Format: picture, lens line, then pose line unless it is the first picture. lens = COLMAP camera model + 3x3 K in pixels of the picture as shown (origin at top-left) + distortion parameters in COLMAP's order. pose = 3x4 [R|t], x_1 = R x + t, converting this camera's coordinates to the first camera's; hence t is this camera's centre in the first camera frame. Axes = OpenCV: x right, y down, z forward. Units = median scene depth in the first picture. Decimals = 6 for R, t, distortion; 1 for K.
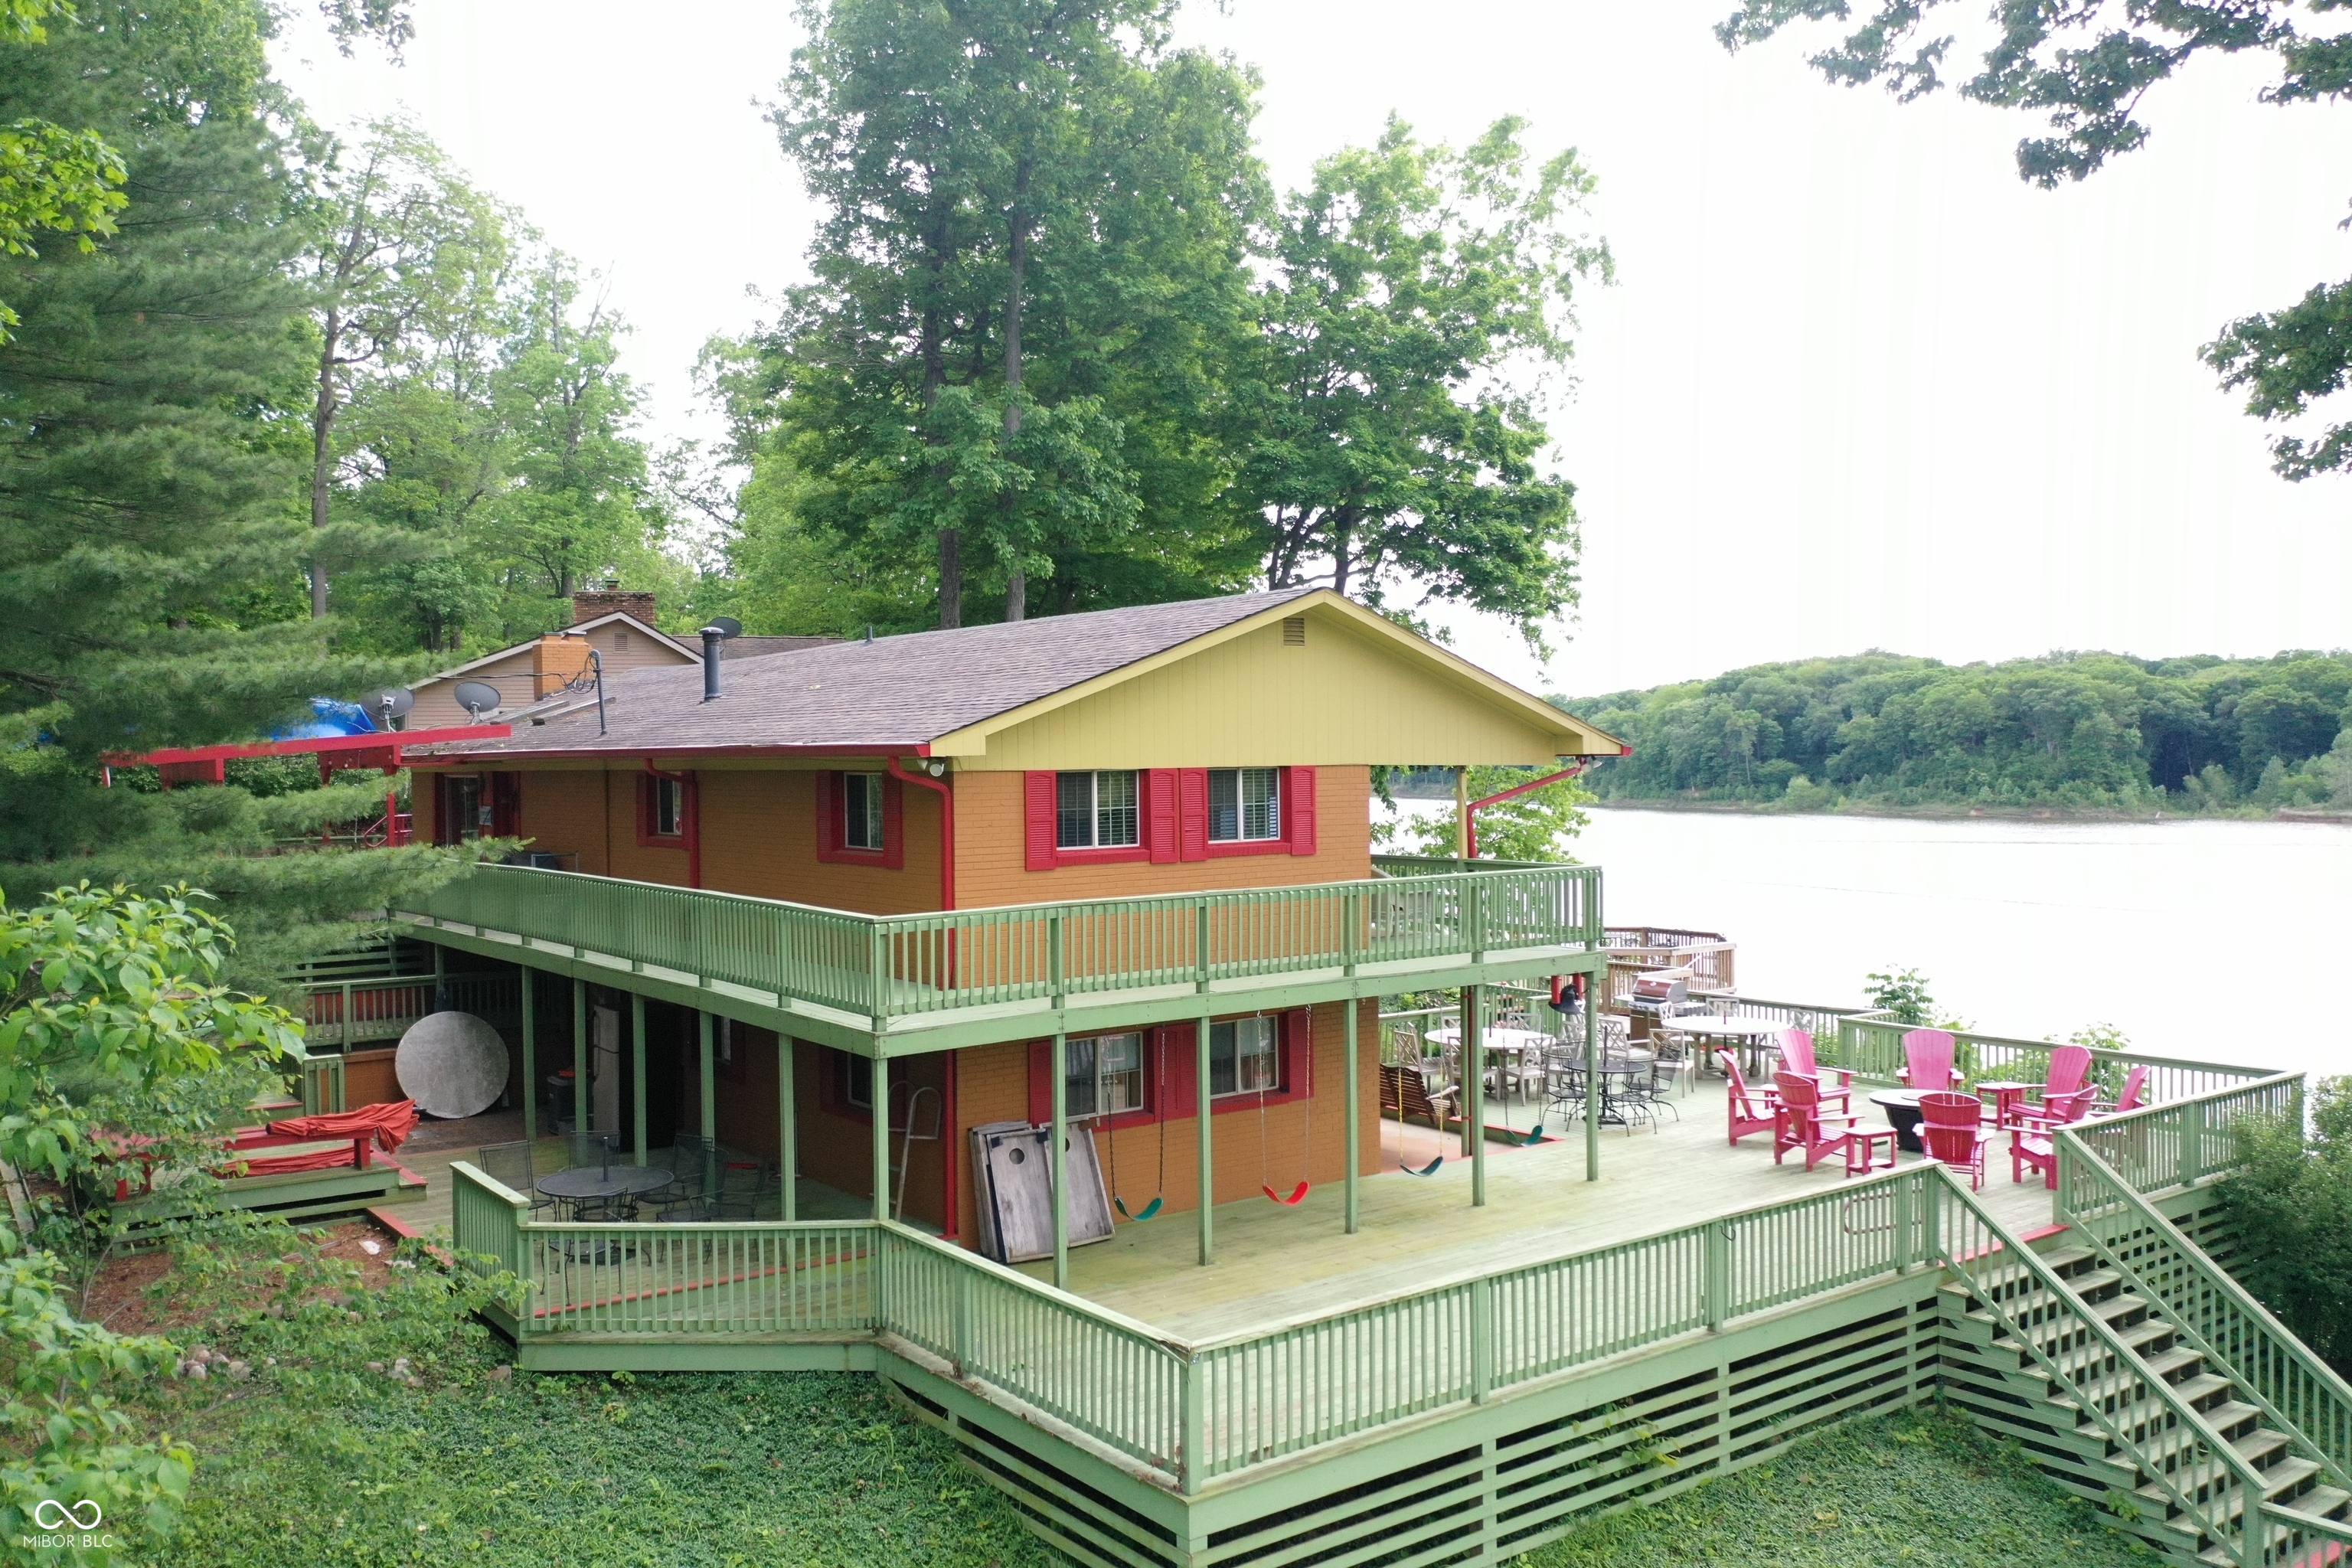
lens RADIAL K [[1864.8, 0, 1168.4], [0, 1864.8, 799.4], [0, 0, 1]] dist [-0.000457, 0.002253]
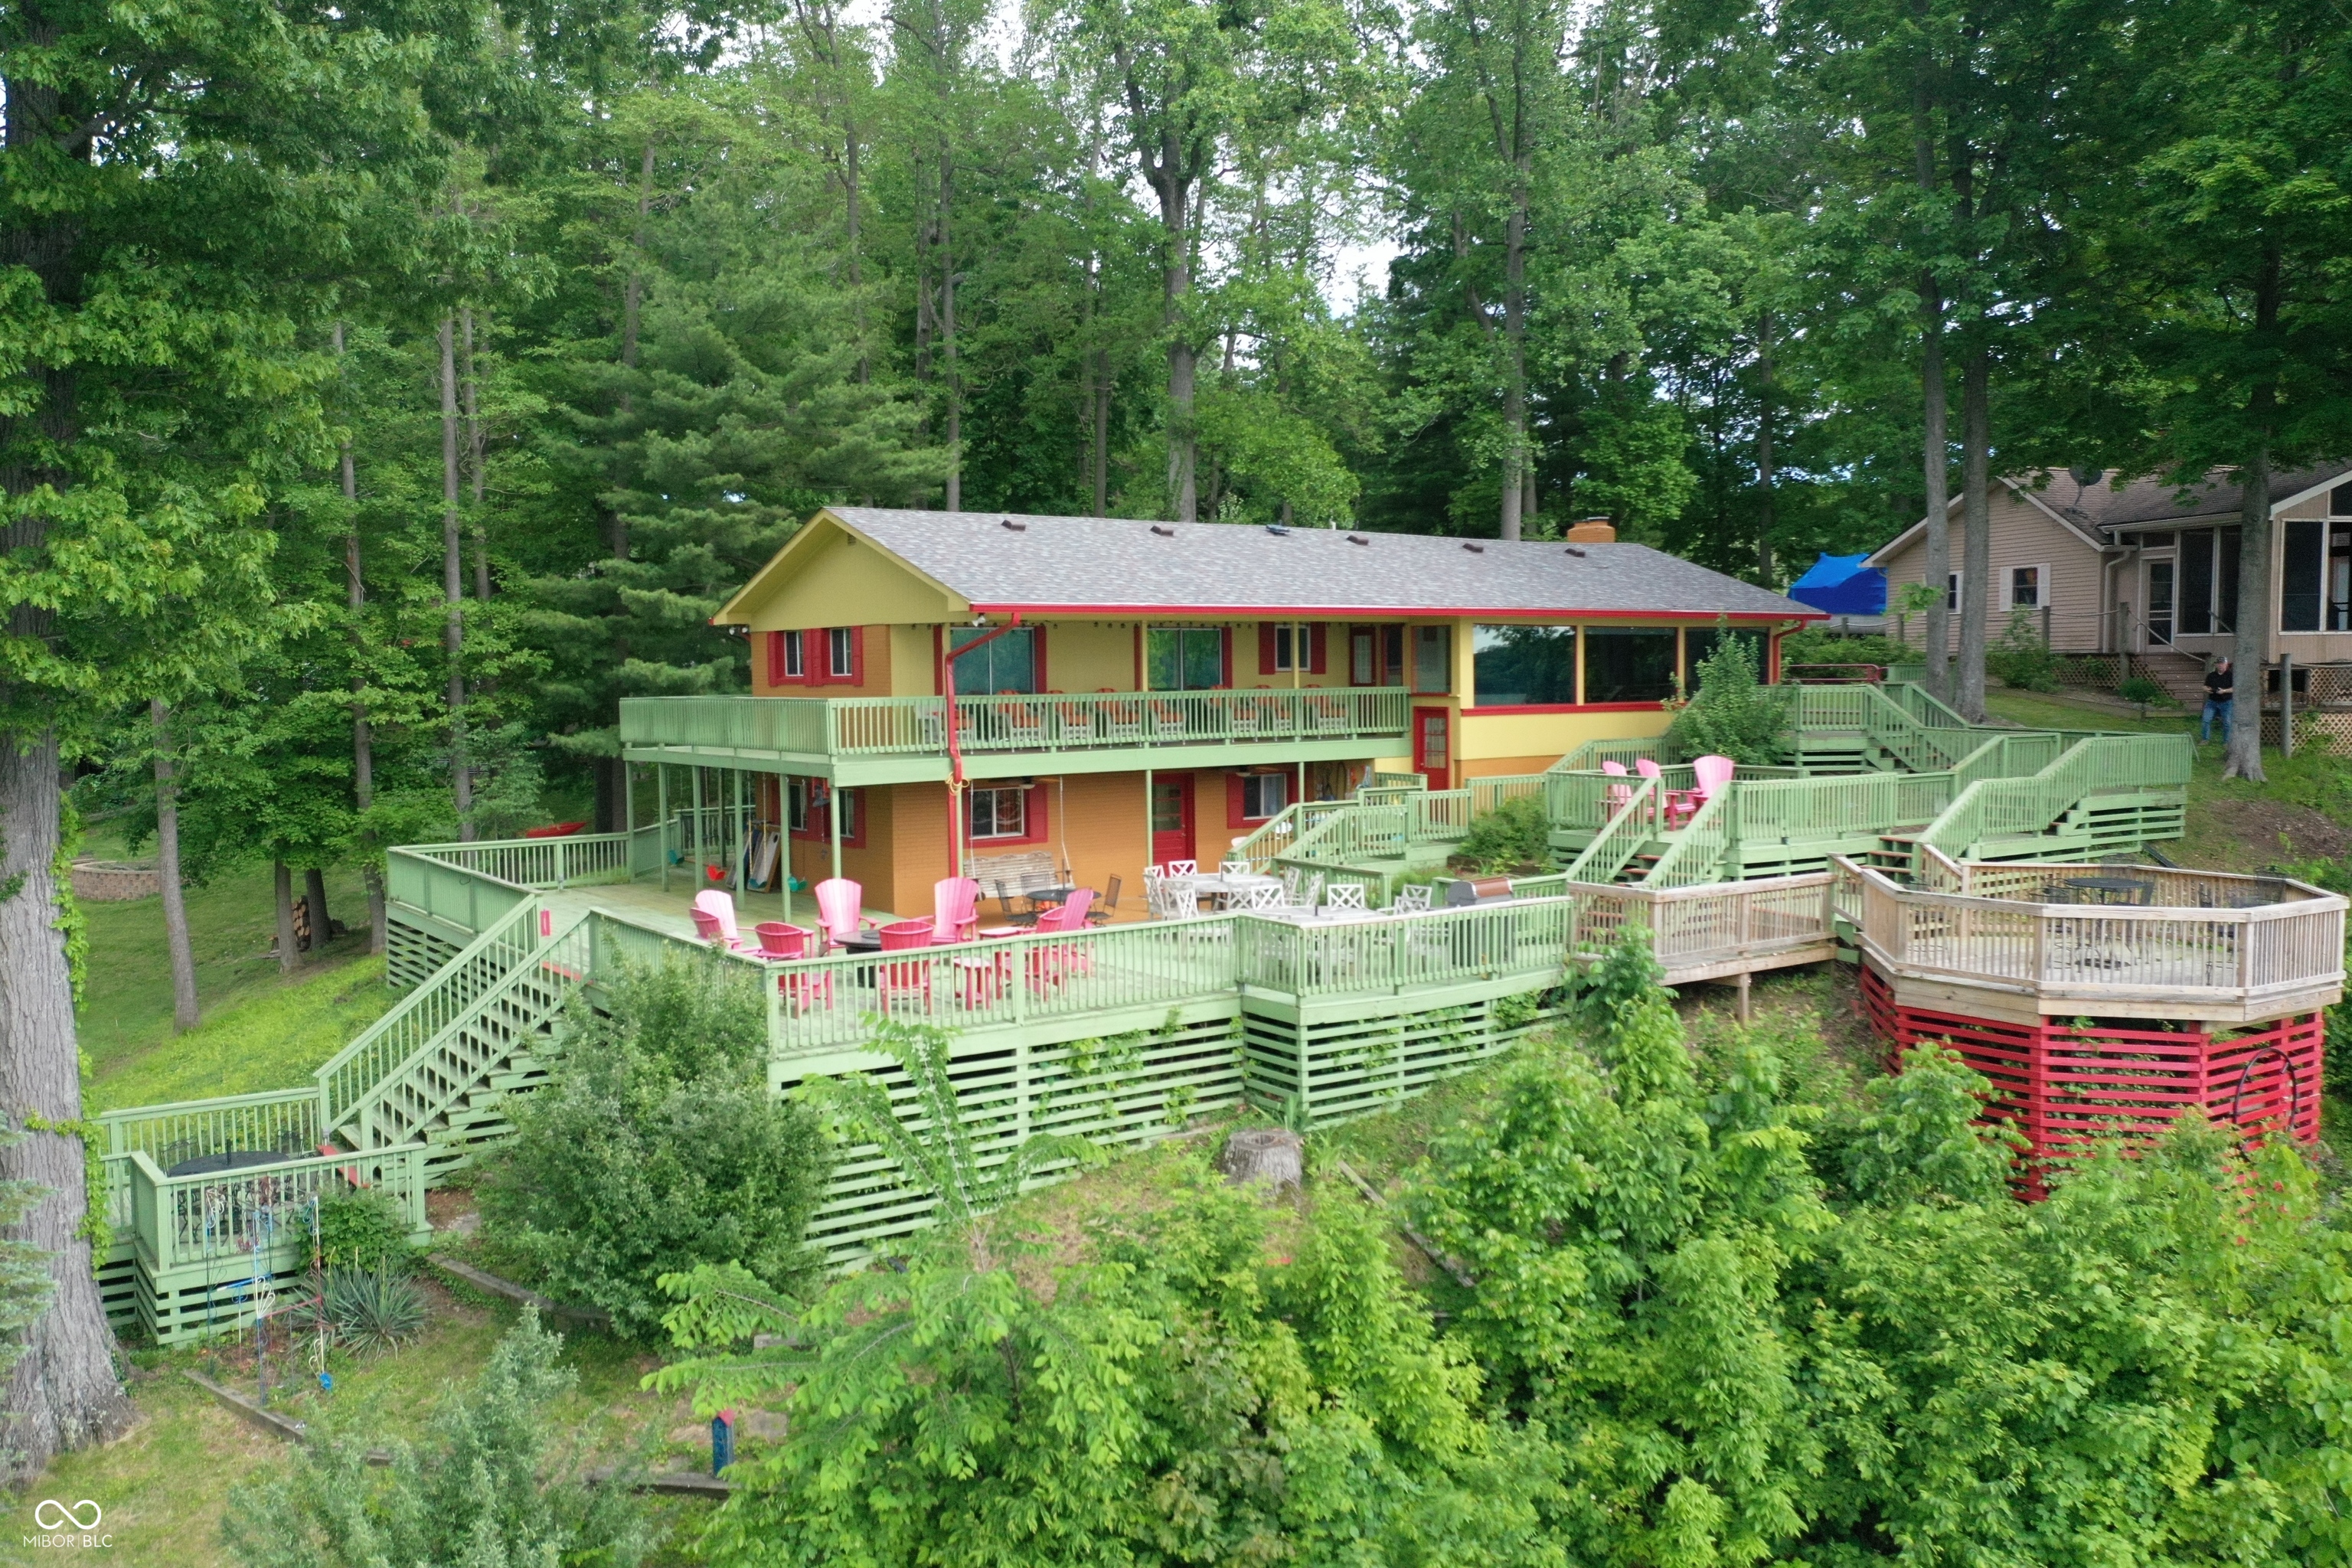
lens RADIAL K [[1864.8, 0, 1171.7], [0, 1864.8, 775.1], [0, 0, 1]] dist [-0.000457, 0.002253]
pose [[-0.024015, 0.068901, -0.997334, 1.670284], [-0.010306, 0.997552, 0.069164, -0.004567], [0.999658, 0.011940, -0.023246, 1.375567]]
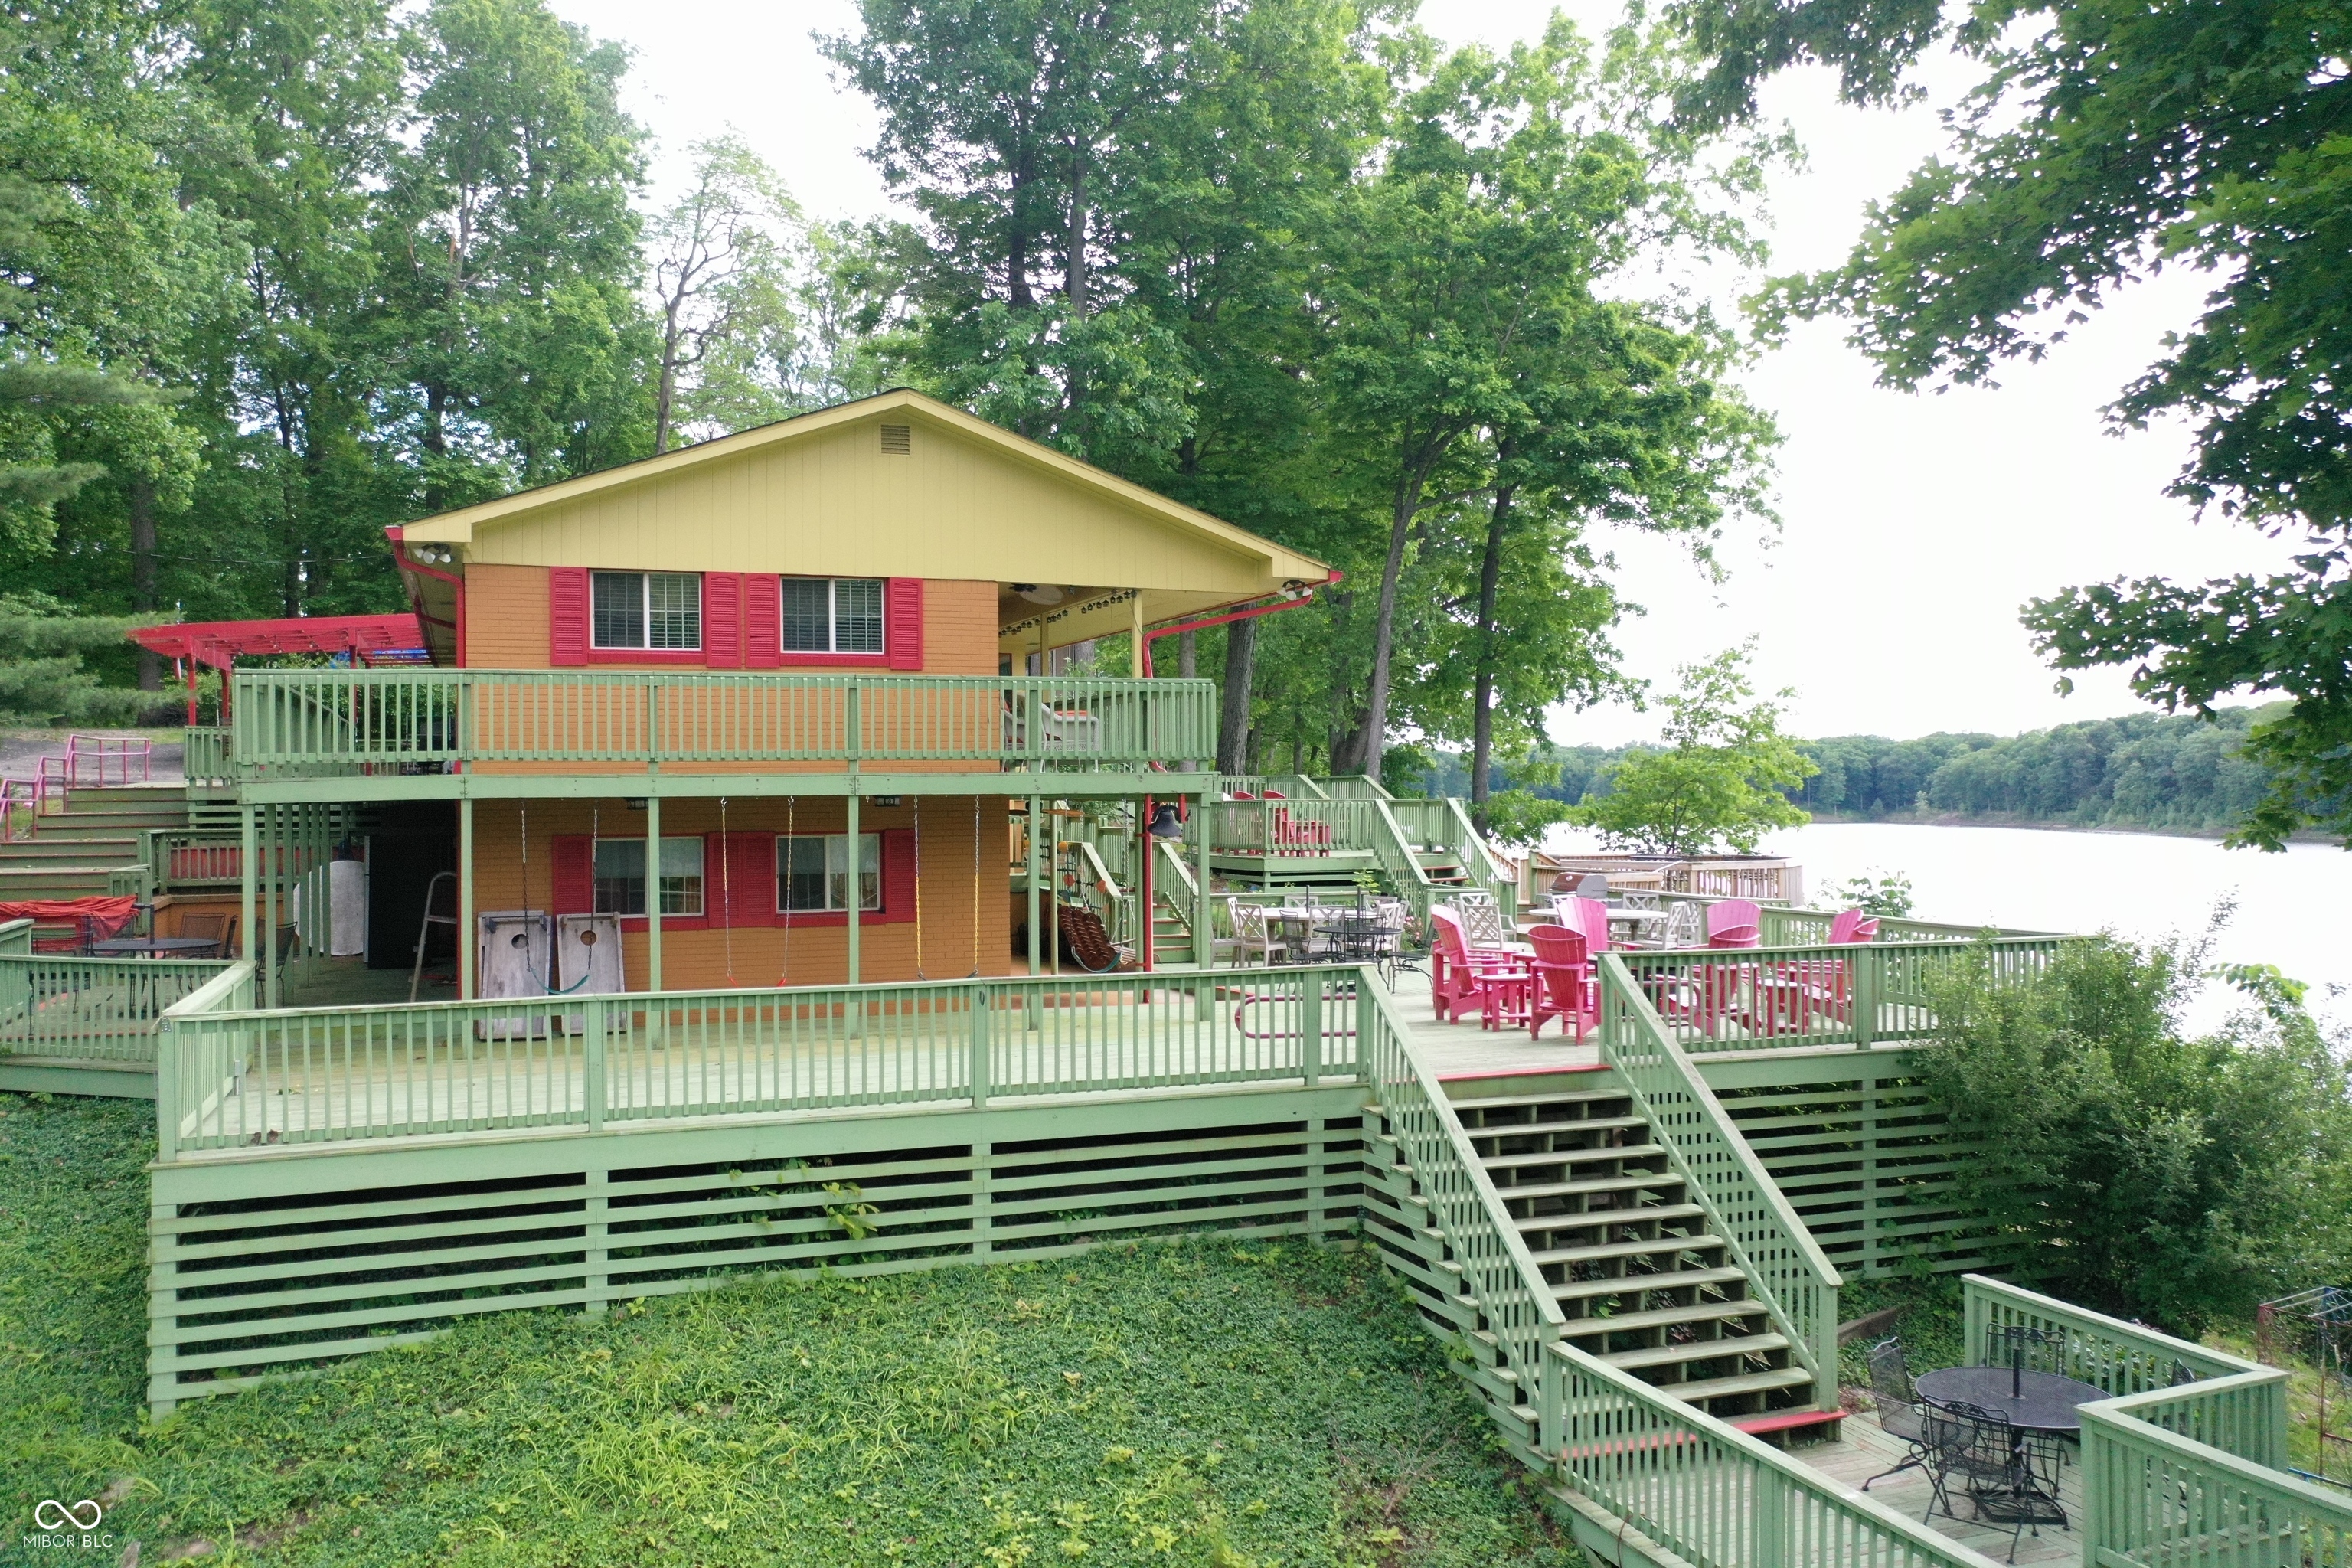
lens RADIAL K [[1864.8, 0, 1167.2], [0, 1864.8, 787.7], [0, 0, 1]] dist [-0.000457, 0.002253]
pose [[0.959334, 0.005201, -0.282227, 0.509648], [-0.010917, 0.999766, -0.018684, 0.115277], [0.282064, 0.021006, 0.959166, 0.115754]]
